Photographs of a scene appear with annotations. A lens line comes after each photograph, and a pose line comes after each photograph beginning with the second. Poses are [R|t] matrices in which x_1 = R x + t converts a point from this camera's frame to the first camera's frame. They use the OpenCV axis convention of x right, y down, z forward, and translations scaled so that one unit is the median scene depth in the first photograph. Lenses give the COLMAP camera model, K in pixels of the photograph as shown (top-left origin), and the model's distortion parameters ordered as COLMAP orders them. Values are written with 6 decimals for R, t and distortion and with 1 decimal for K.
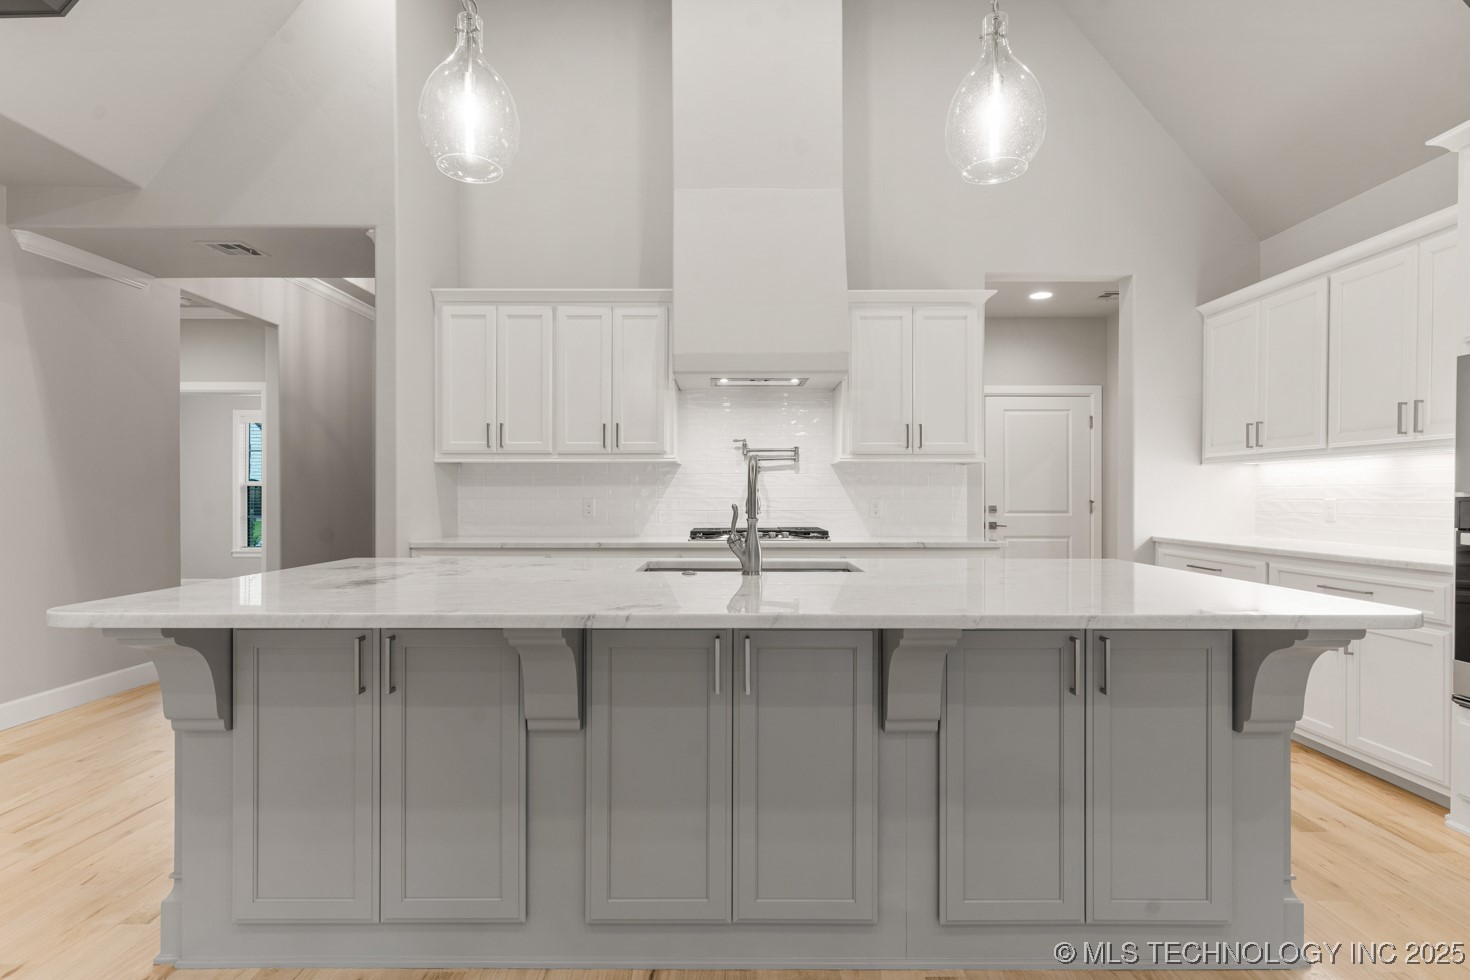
lens RADIAL K [[708.8, 0, 734.3], [0, 708.8, 493.8], [0, 0, 1]] dist [0.004440, -0.000314]
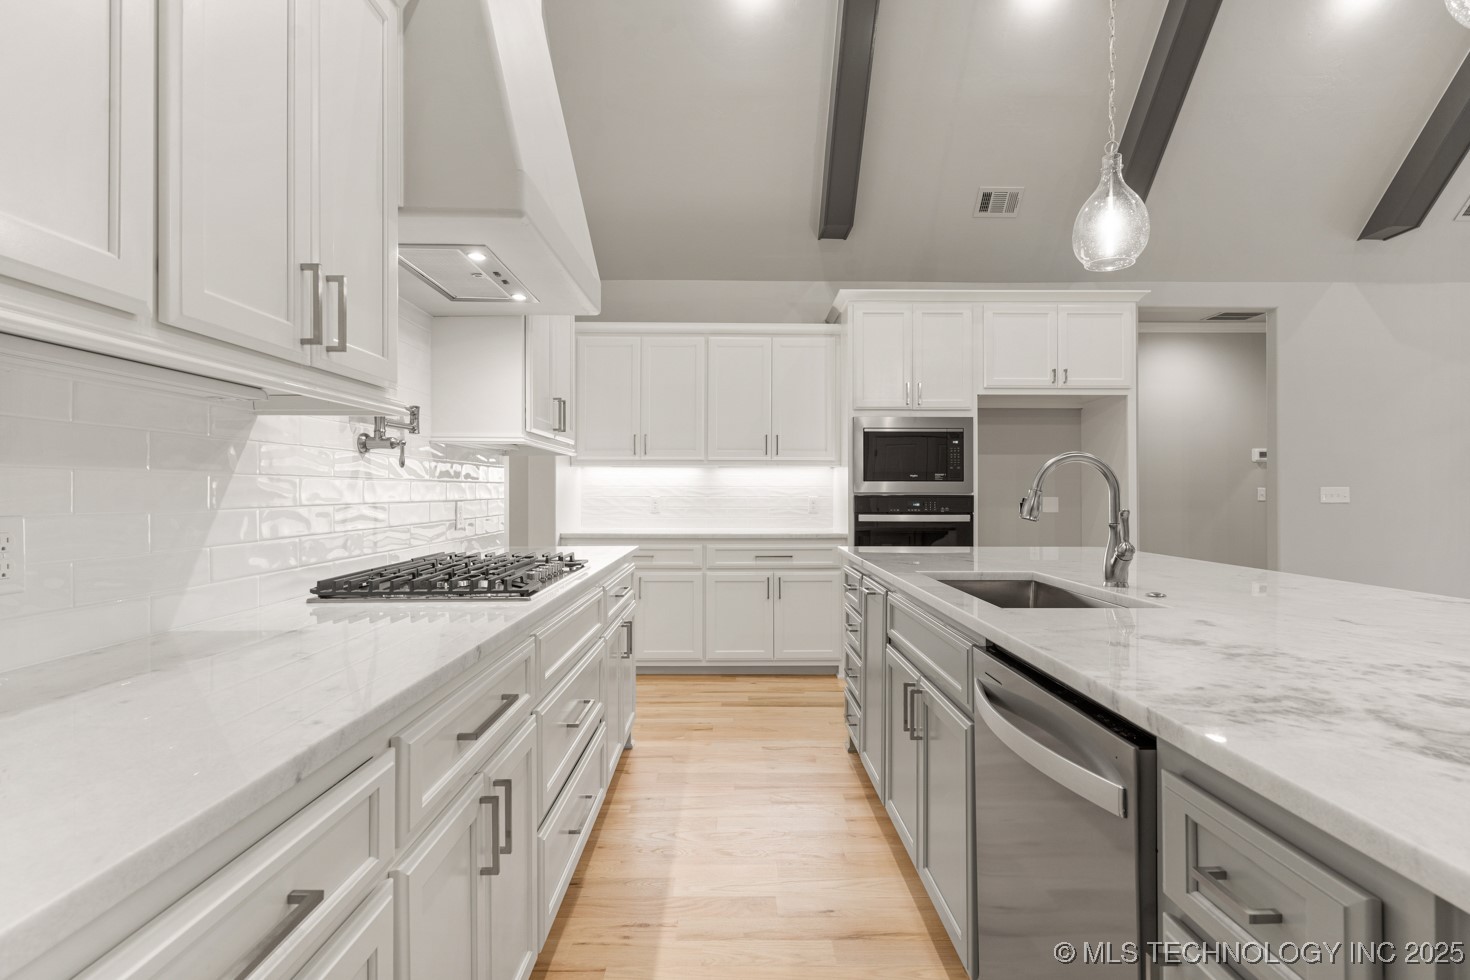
lens RADIAL K [[708.8, 0, 739.3], [0, 708.8, 484.6], [0, 0, 1]] dist [0.004440, -0.000314]
pose [[-0.010307, 0.008741, 0.999909, -0.480324], [-0.001898, 0.999960, -0.008761, -0.003019], [-0.999945, -0.001988, -0.010290, 0.817320]]
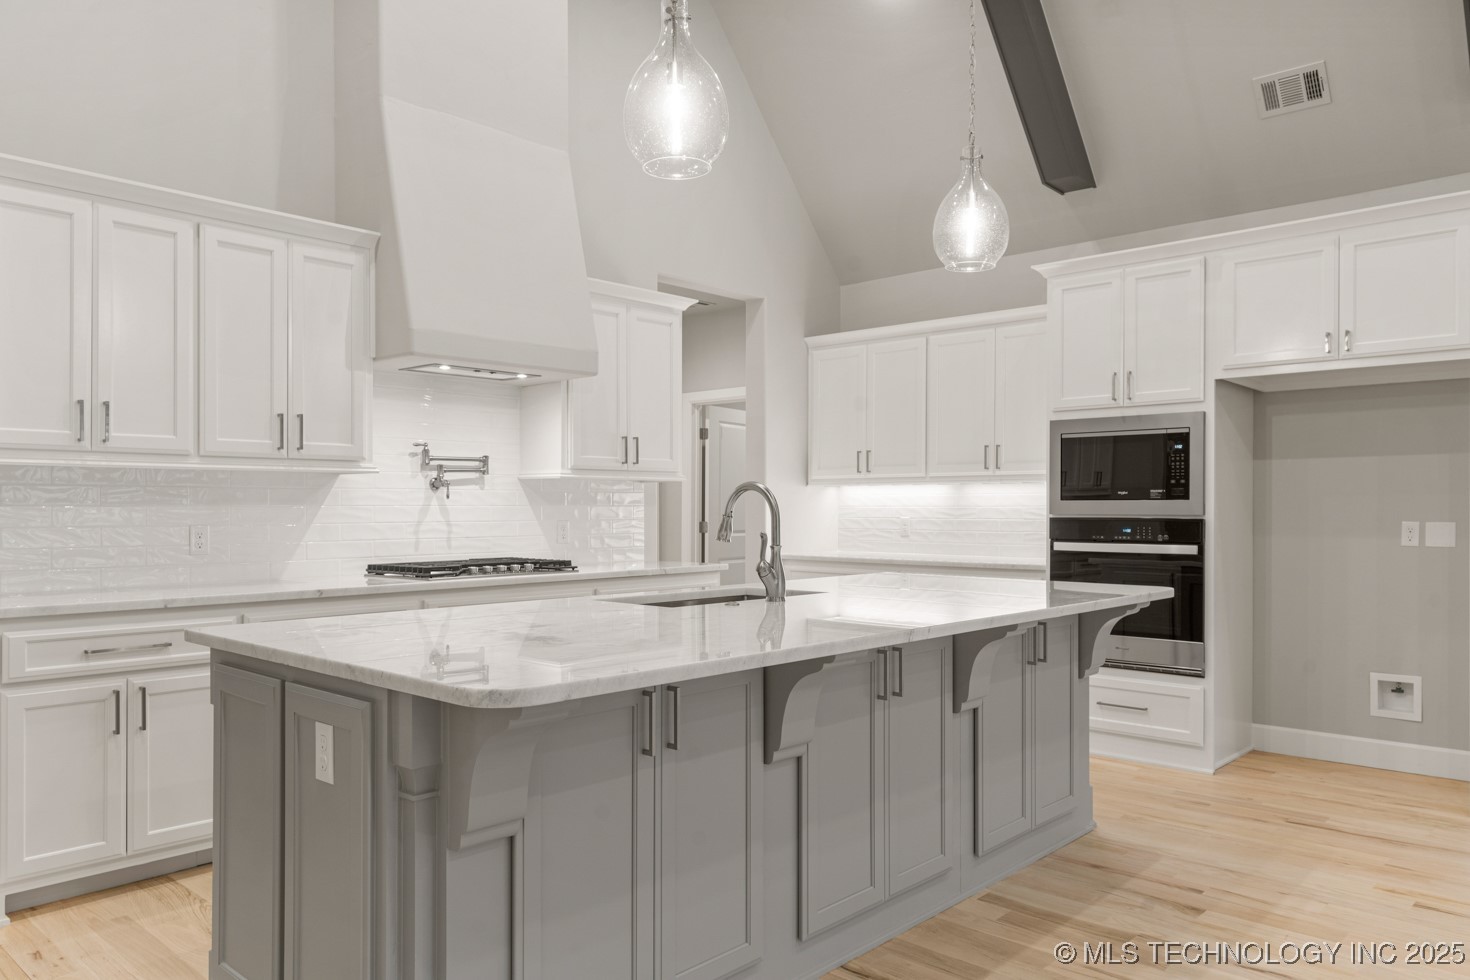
lens RADIAL K [[1025.3, 0, 737.7], [0, 1025.3, 504.7], [0, 0, 1]] dist [-0.016144, 0.002543]
pose [[0.682442, 0.001290, 0.730939, -0.588485], [0.000599, 0.999997, -0.002324, -0.010236], [-0.730940, 0.002024, 0.682439, 0.026425]]
